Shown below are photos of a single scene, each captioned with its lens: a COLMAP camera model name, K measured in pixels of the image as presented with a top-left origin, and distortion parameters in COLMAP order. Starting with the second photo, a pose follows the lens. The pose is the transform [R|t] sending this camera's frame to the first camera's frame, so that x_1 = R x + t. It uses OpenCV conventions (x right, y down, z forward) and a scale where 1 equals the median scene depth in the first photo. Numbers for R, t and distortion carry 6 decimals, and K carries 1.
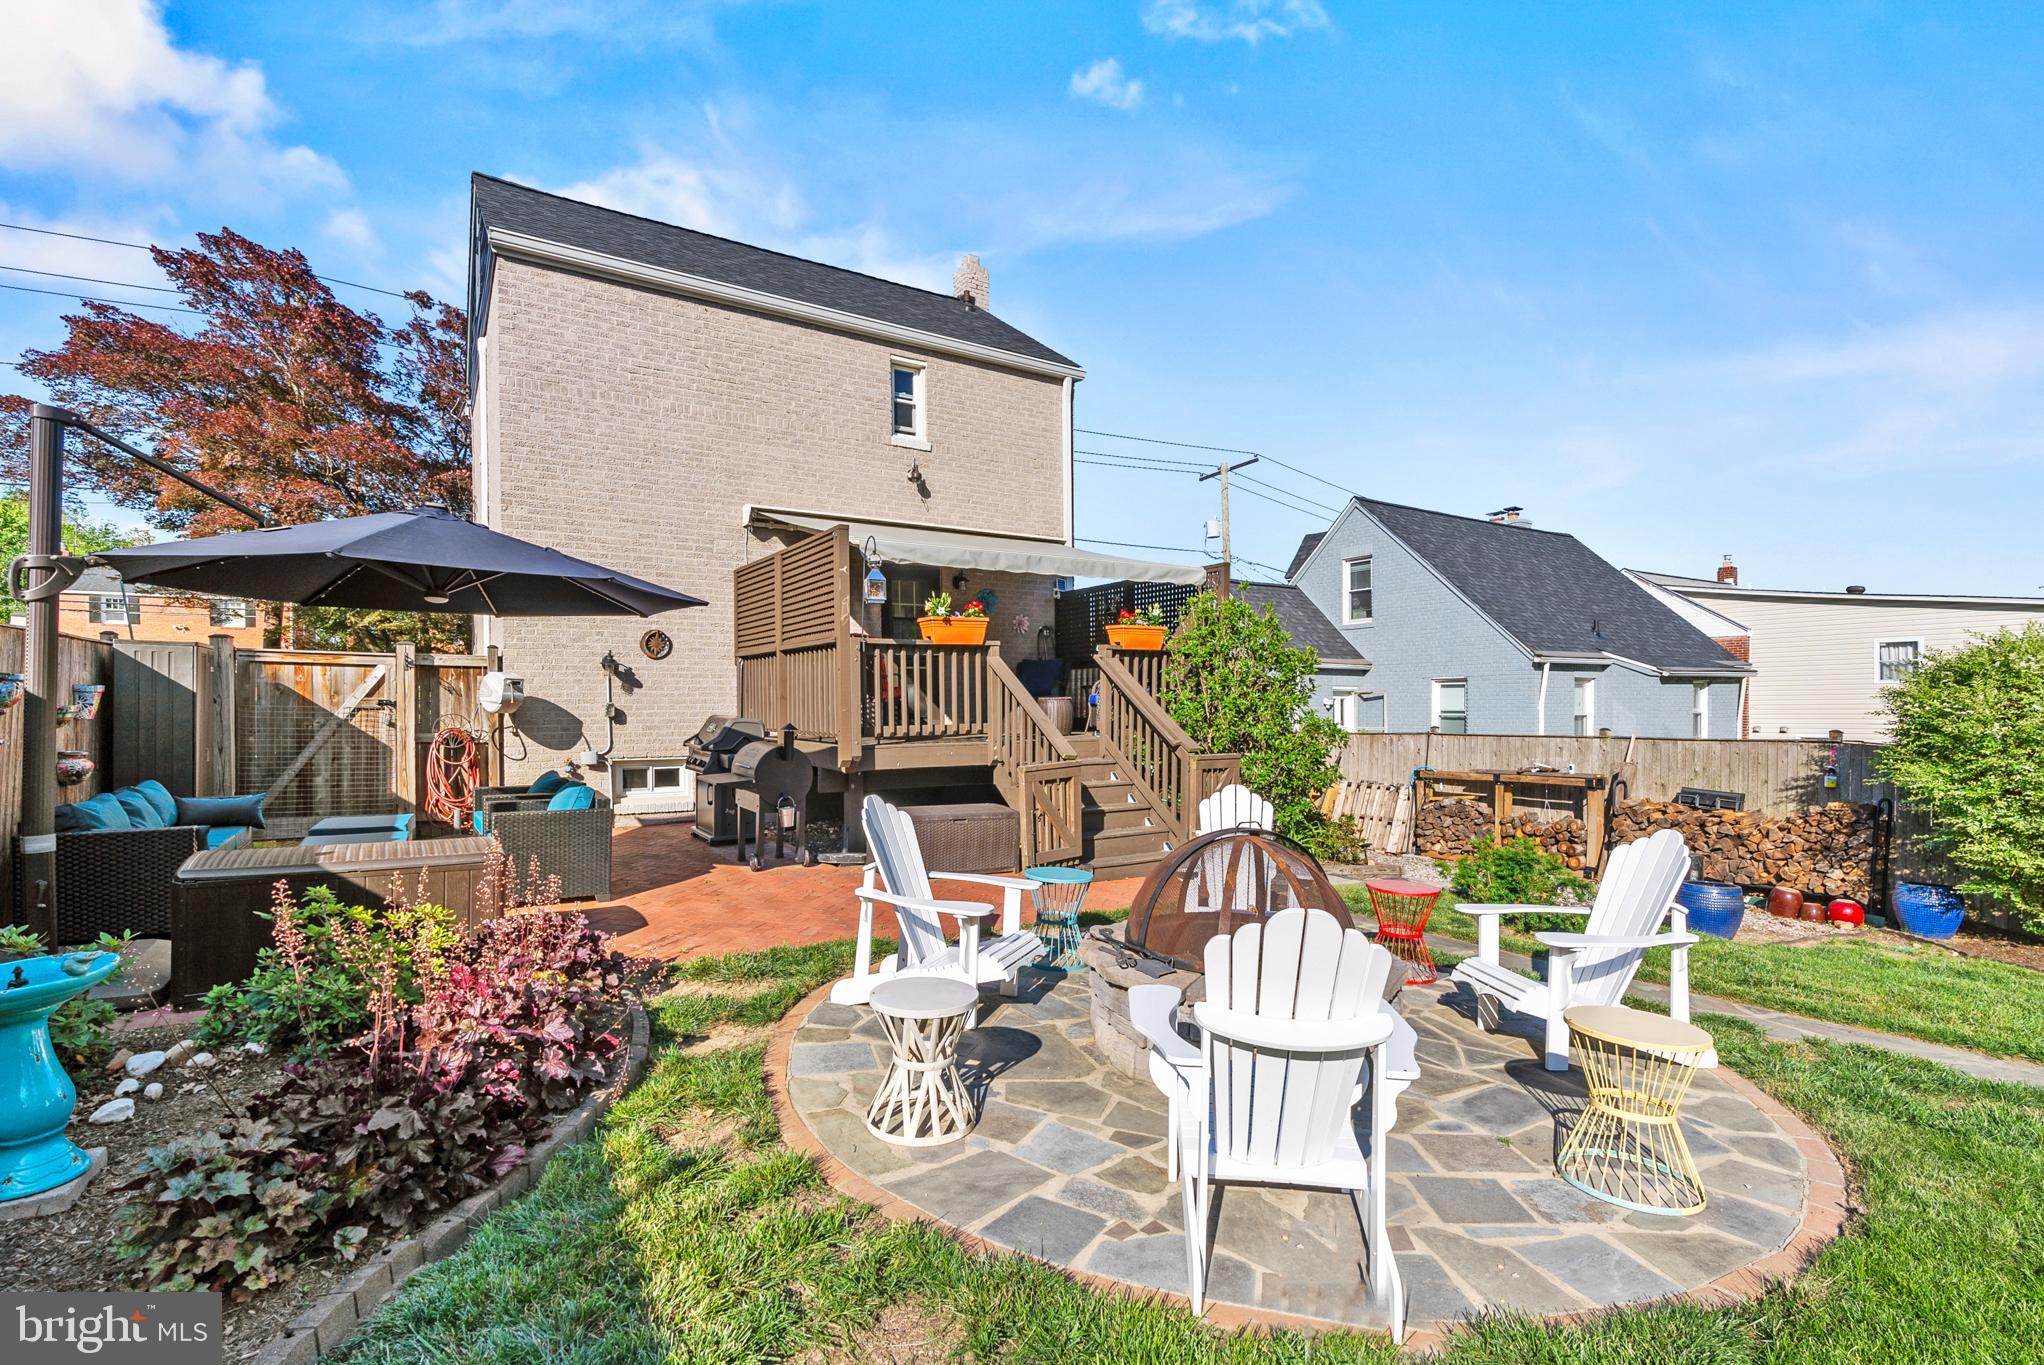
lens RADIAL K [[923.4, 0, 1023.1], [0, 923.4, 705.8], [0, 0, 1]] dist [-0.002409, -0.000253]
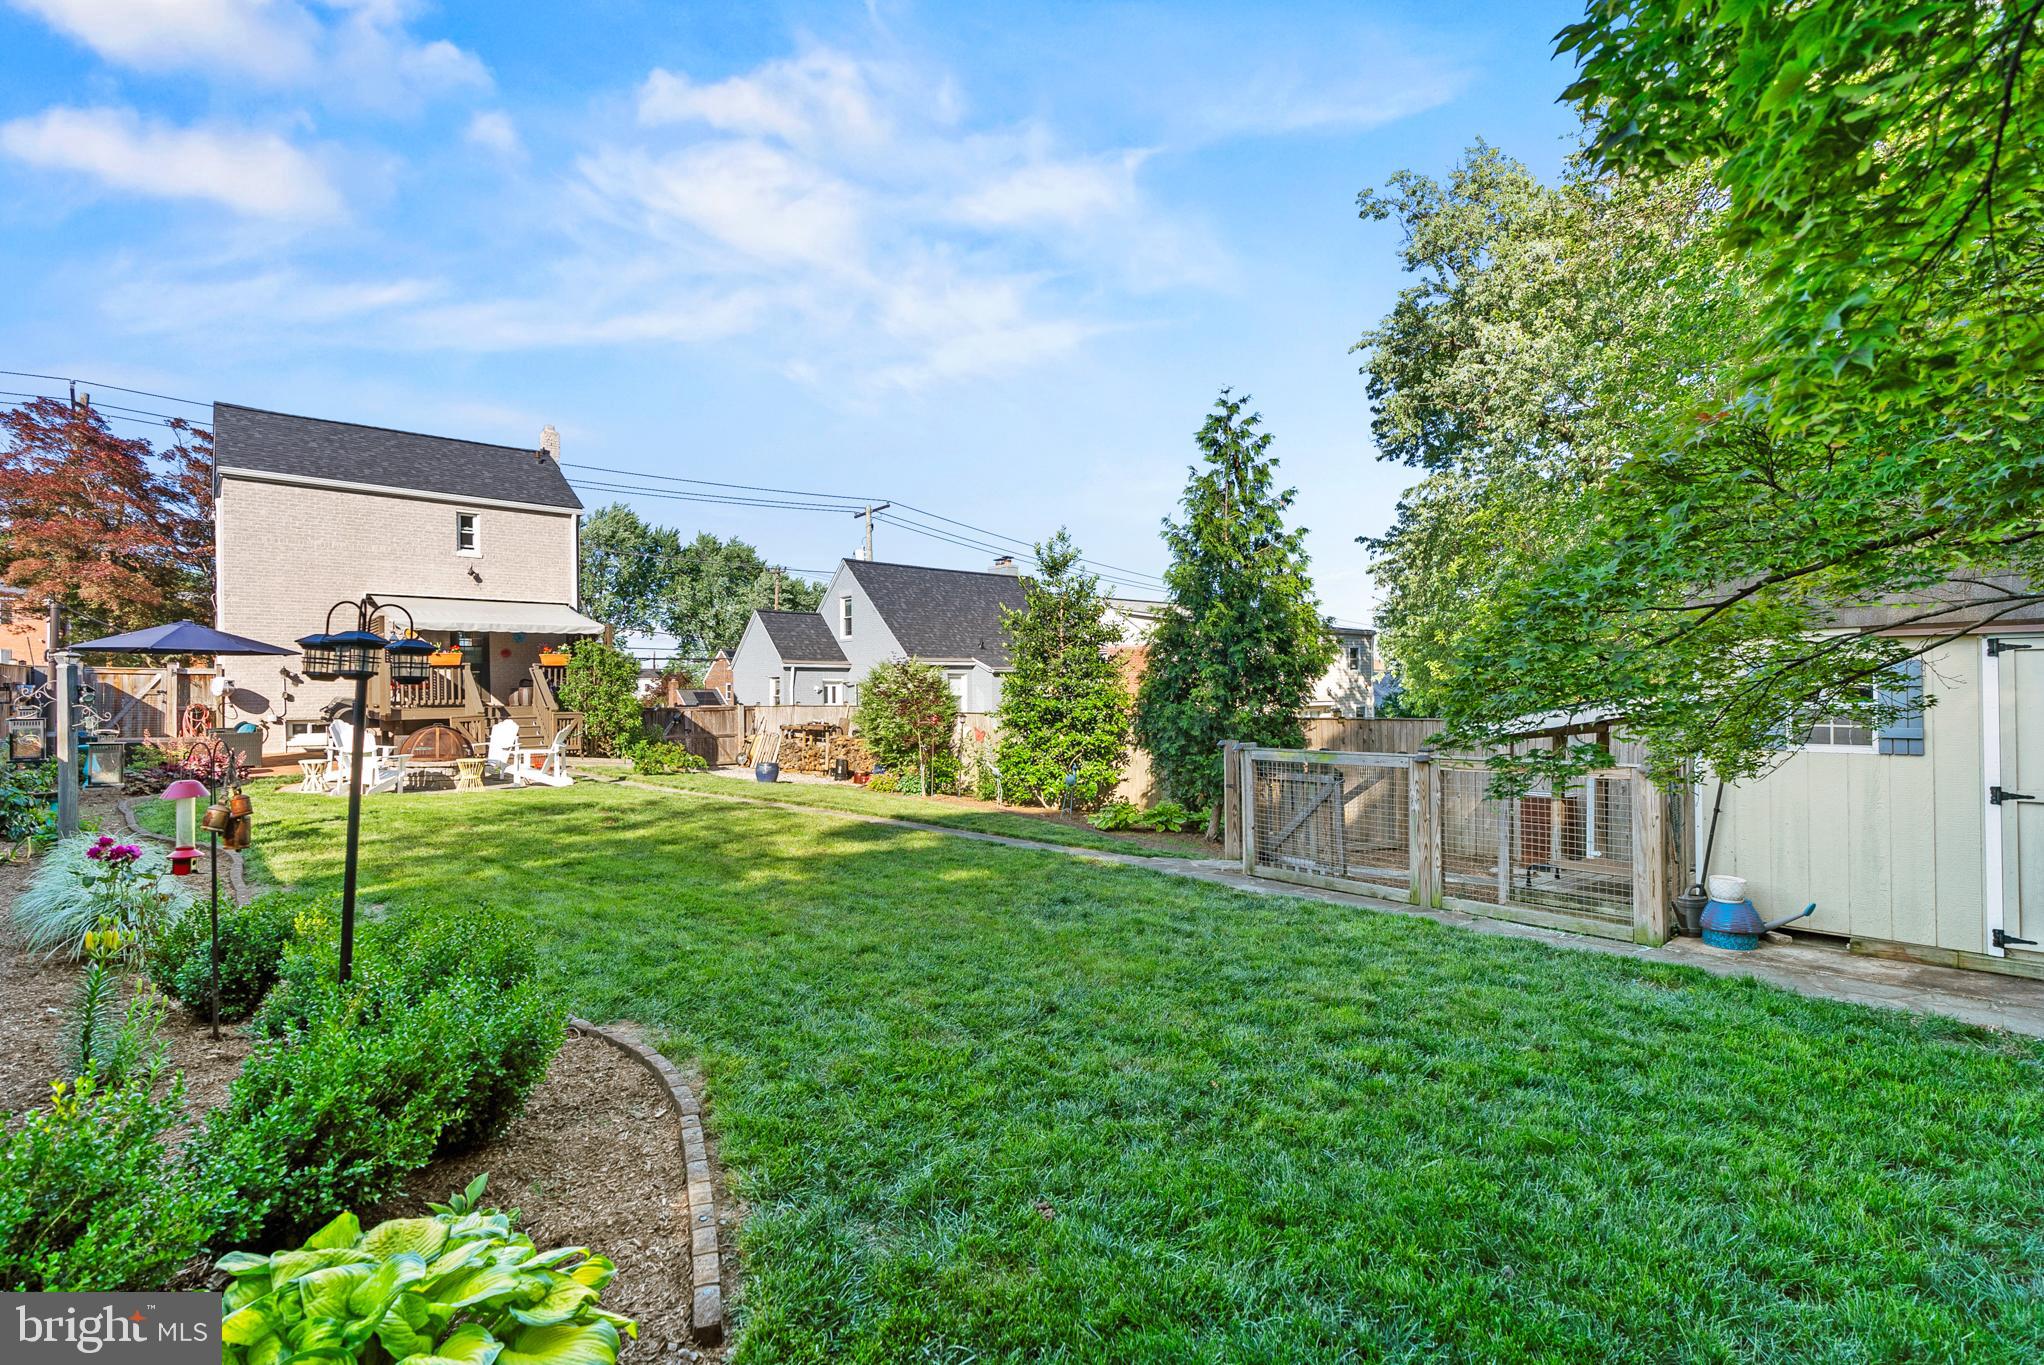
lens RADIAL K [[941.2, 0, 1022.0], [0, 941.2, 682.5], [0, 0, 1]] dist [-0.000414, 0.001141]
pose [[0.987482, -0.002989, 0.157706, 0.833608], [0.004594, 0.999941, -0.009816, 0.005616], [-0.157667, 0.010418, 0.987437, -1.311375]]
